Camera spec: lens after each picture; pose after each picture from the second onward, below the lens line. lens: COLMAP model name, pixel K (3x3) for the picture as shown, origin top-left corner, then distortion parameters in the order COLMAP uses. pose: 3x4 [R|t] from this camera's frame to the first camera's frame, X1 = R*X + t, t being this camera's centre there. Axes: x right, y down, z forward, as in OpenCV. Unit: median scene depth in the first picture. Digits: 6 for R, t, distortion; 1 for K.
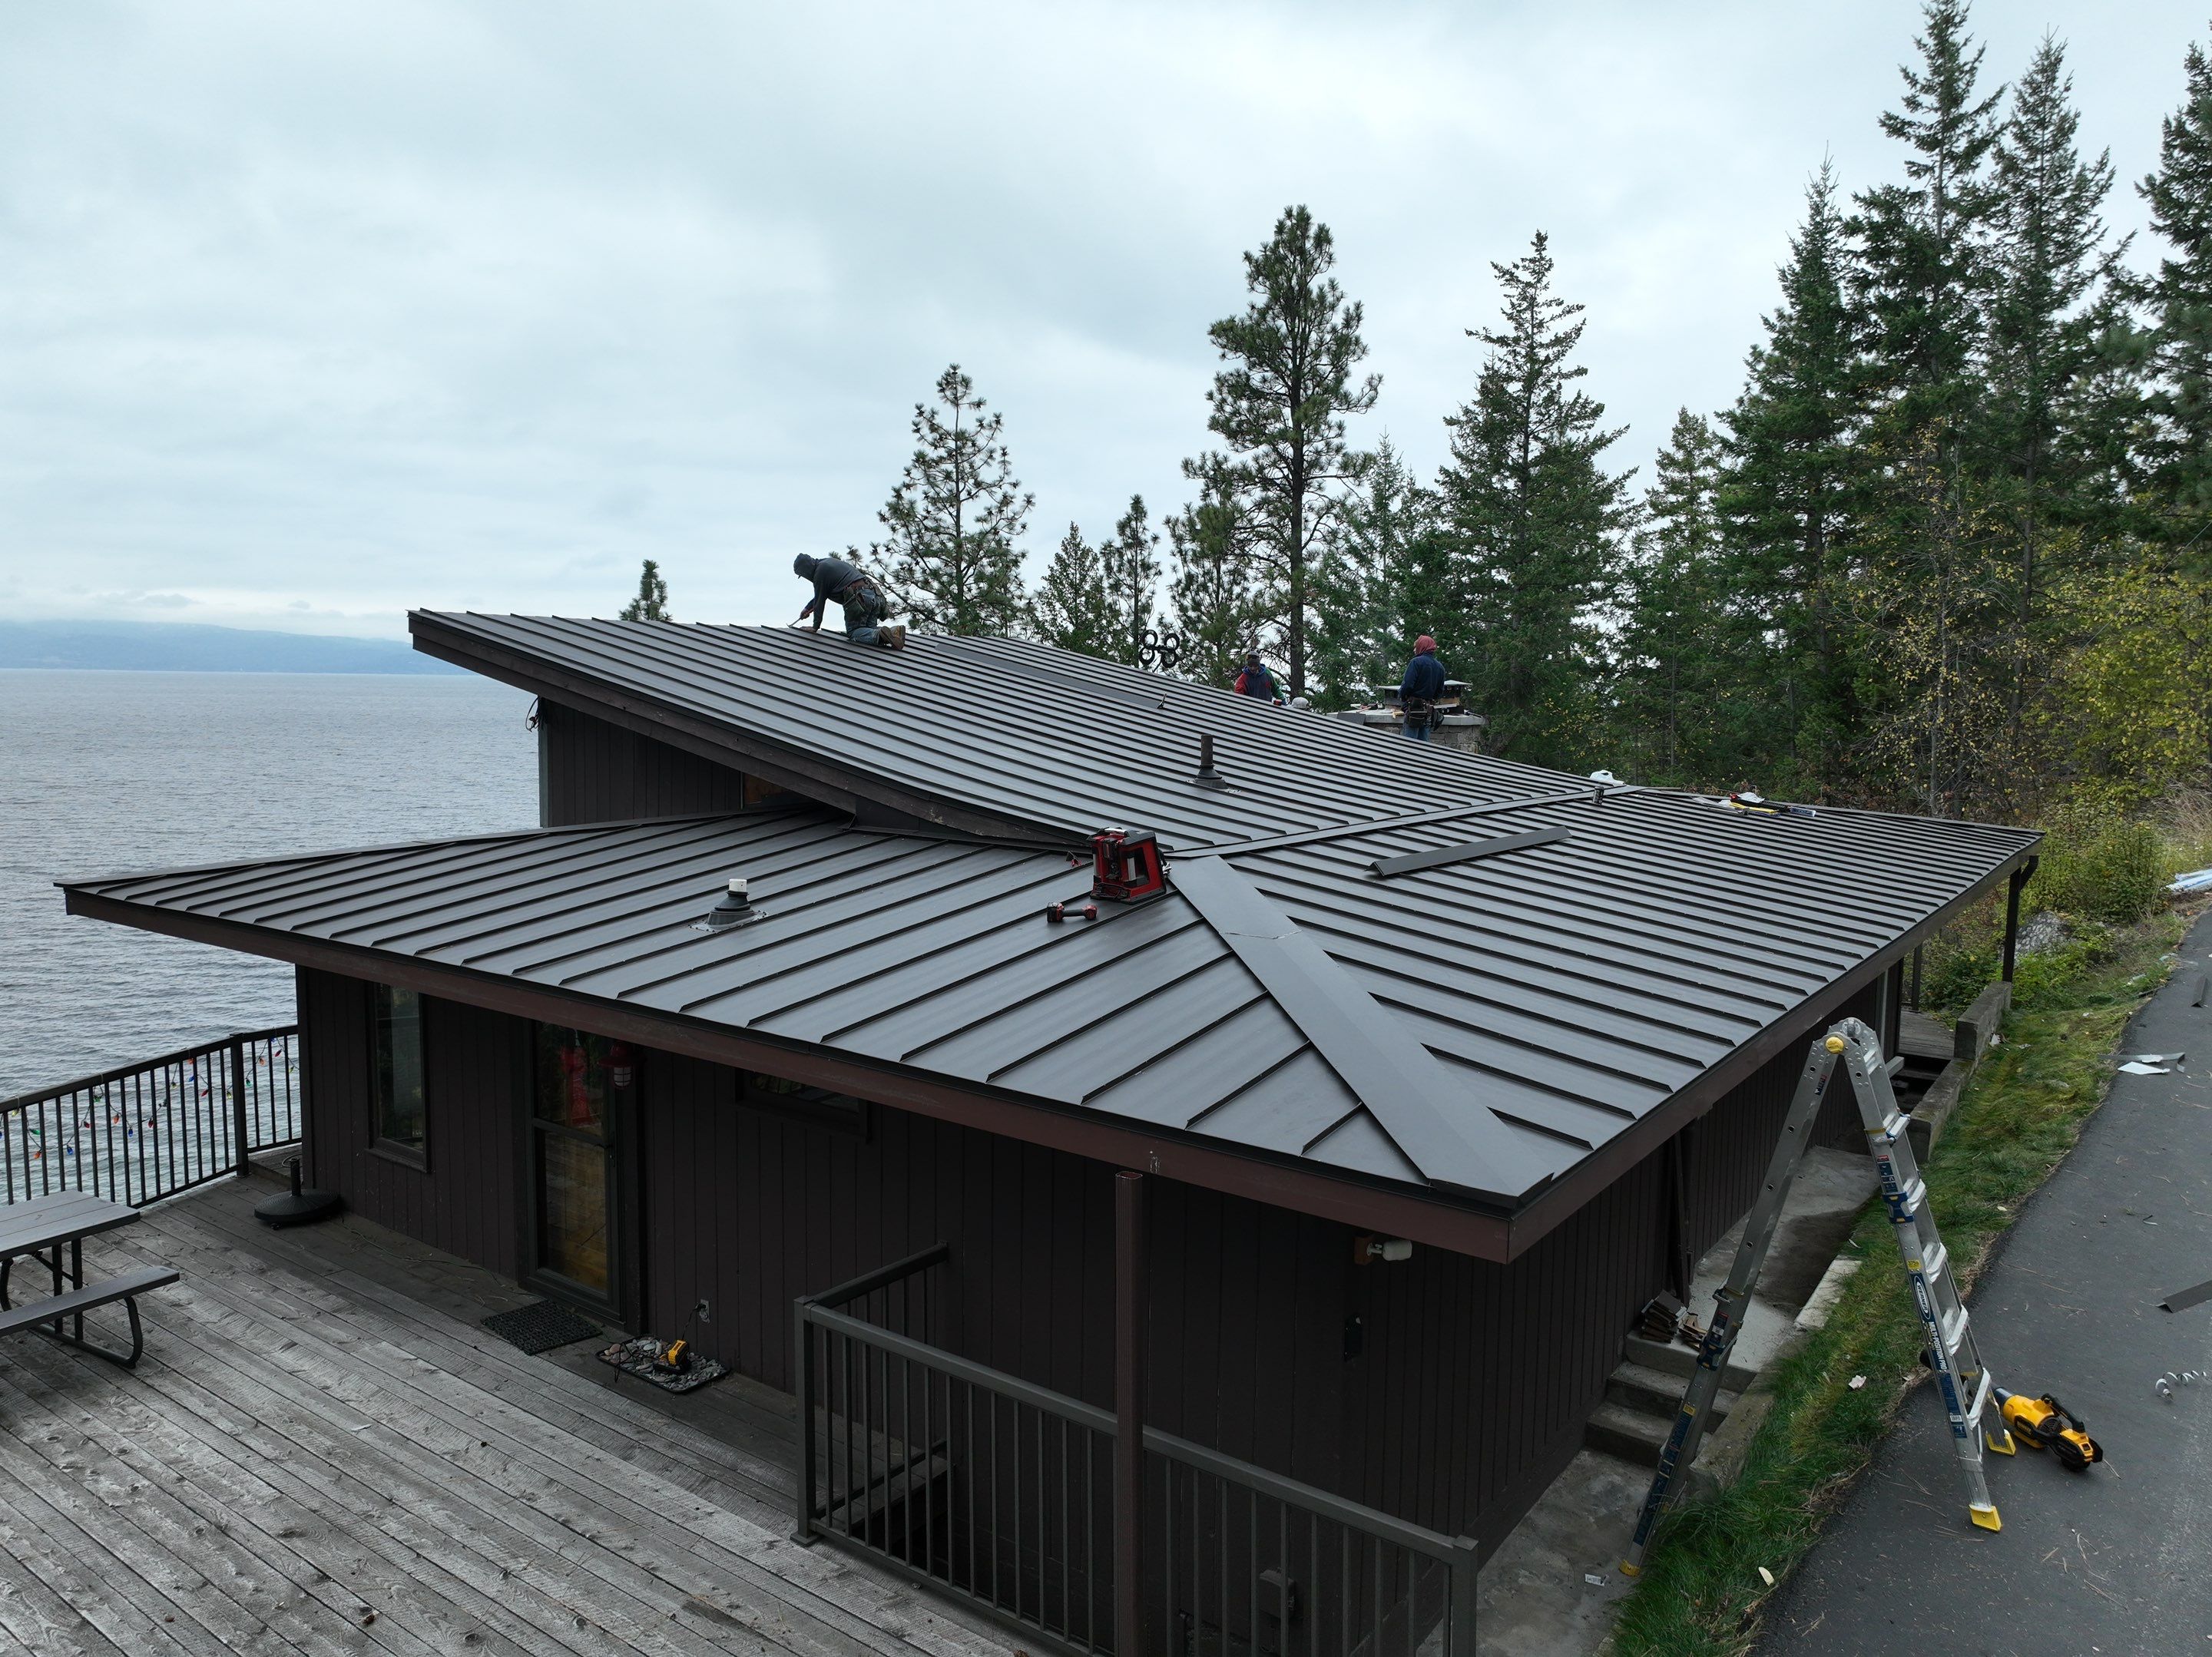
lens RADIAL K [[1558.7, 0, 1101.1], [0, 1558.7, 837.3], [0, 0, 1]] dist [-0.003072, 0.021549]
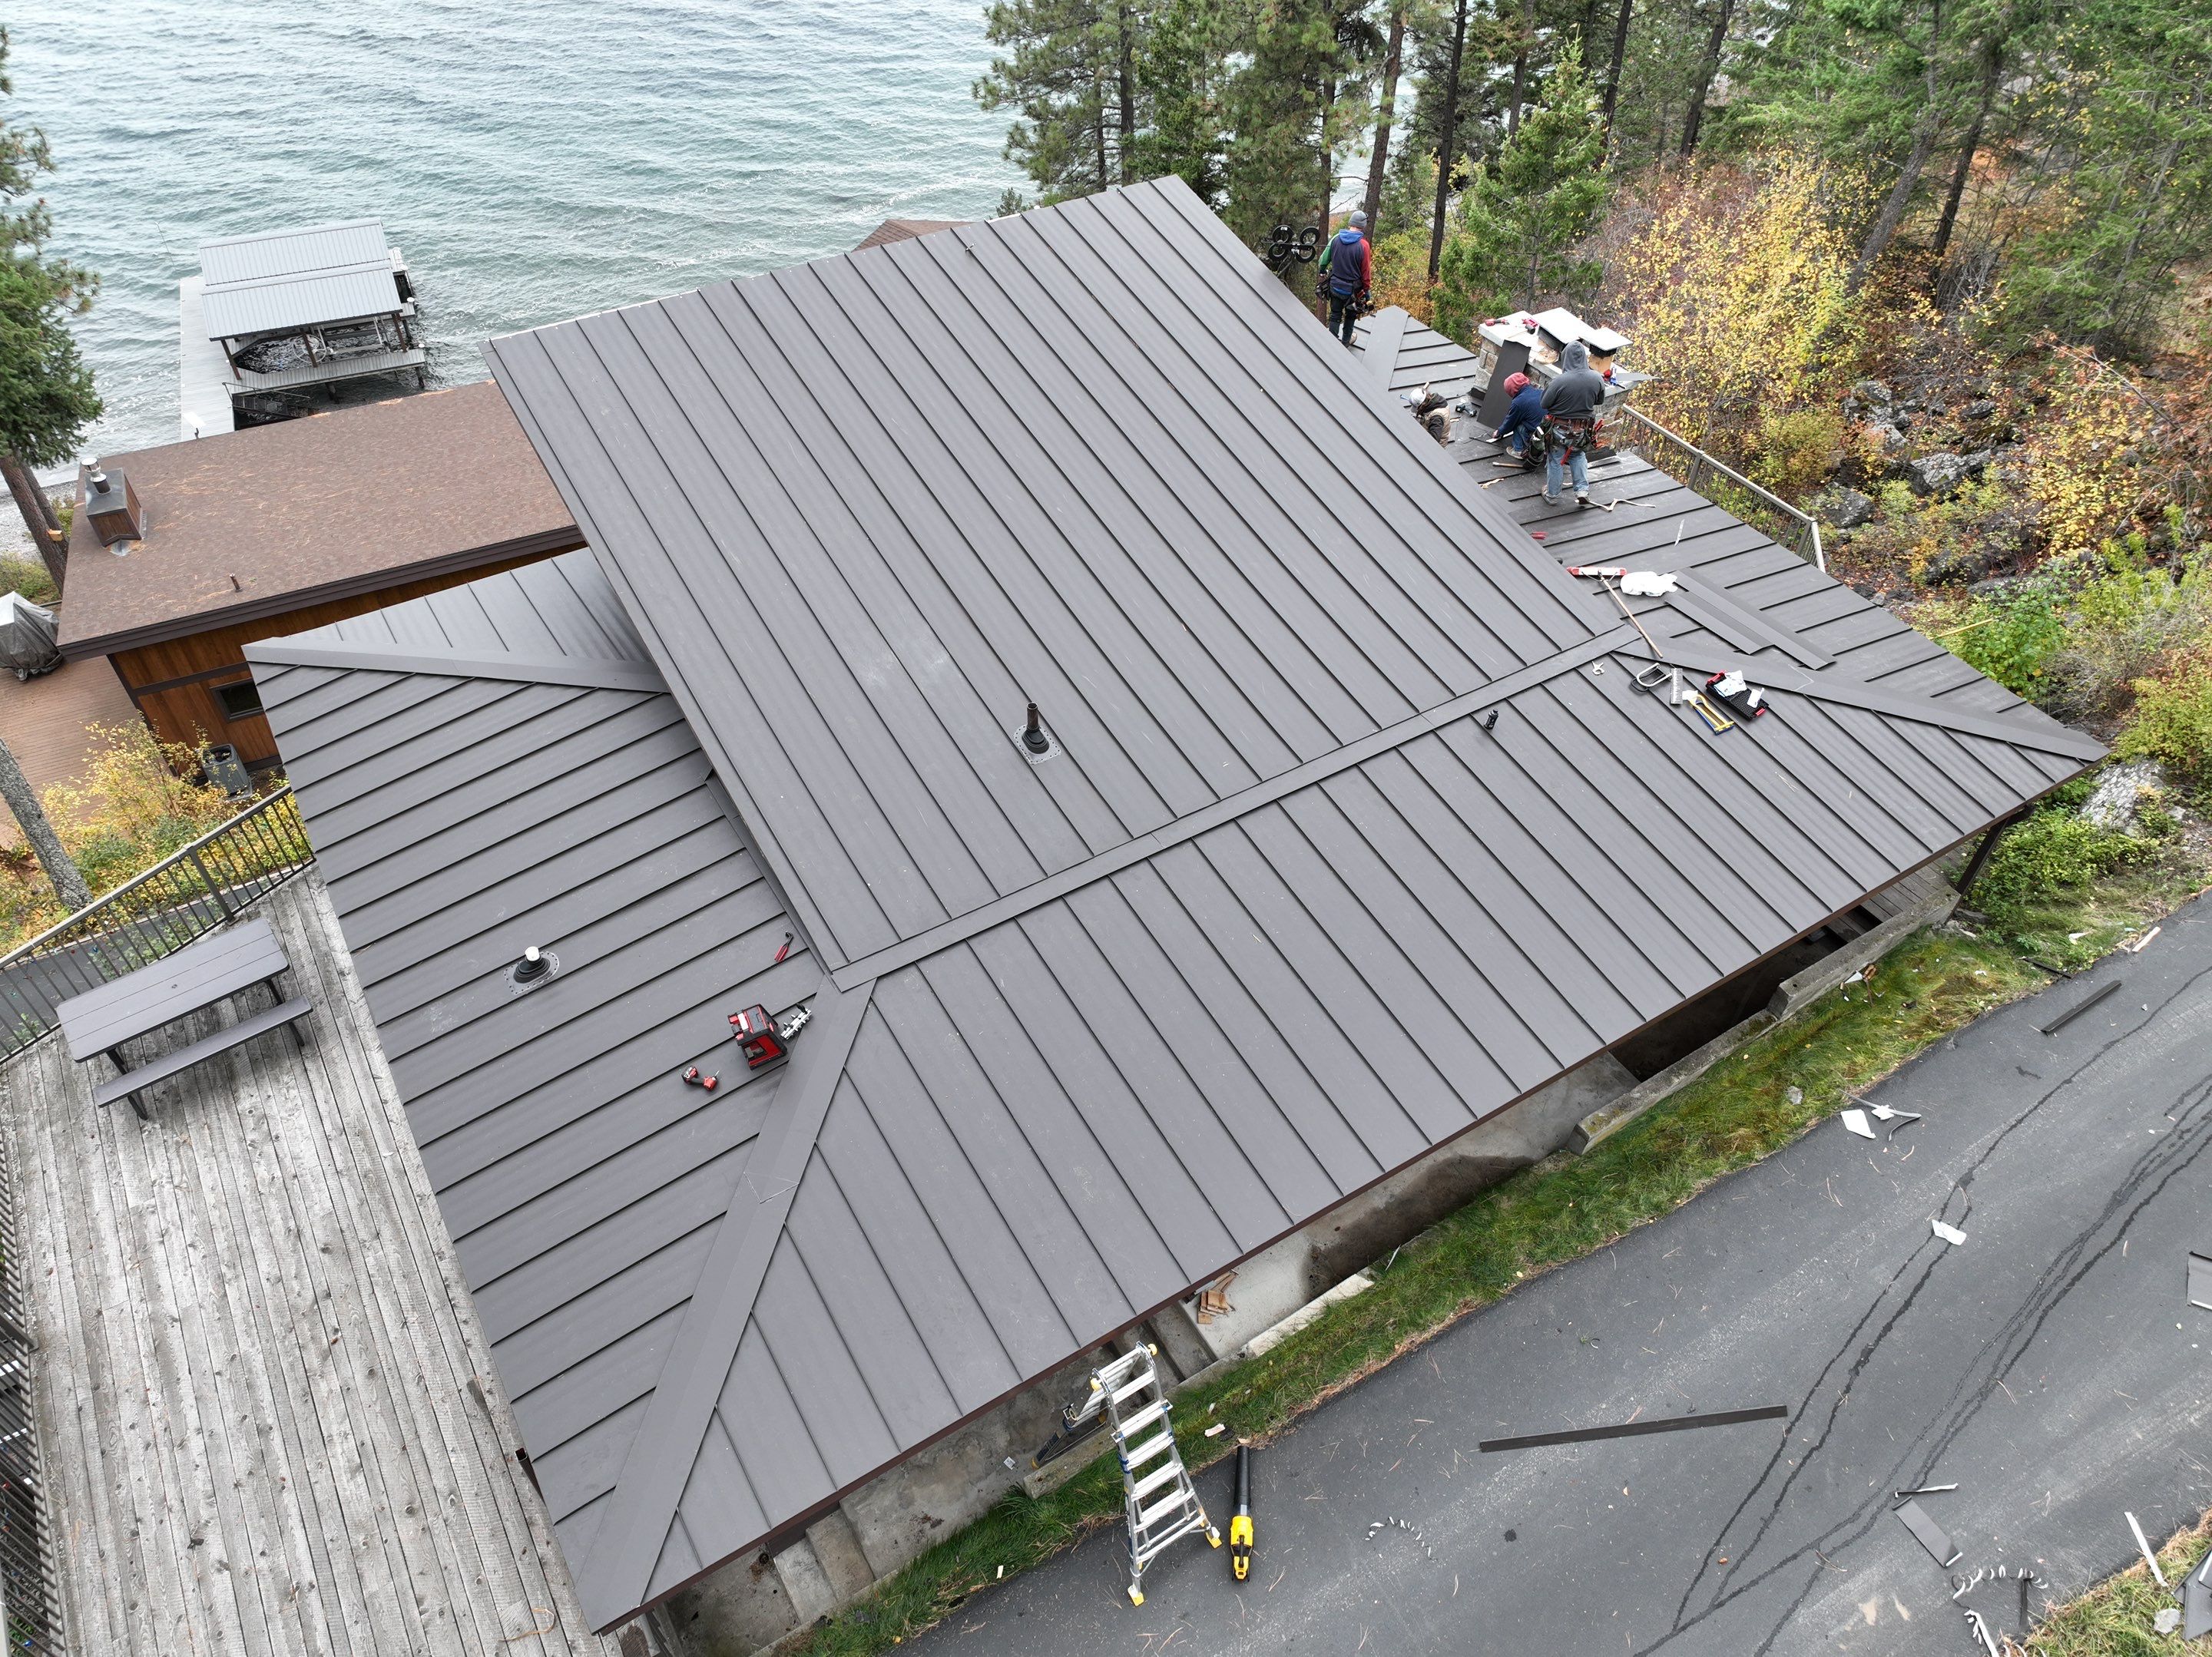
lens RADIAL K [[1558.7, 0, 1102.7], [0, 1558.7, 828.9], [0, 0, 1]] dist [-0.003072, 0.021549]
pose [[0.929098, 0.264481, -0.258507, 0.398351], [-0.042885, 0.771315, 0.635007, -0.662695], [0.367338, -0.578898, 0.727970, 0.136599]]
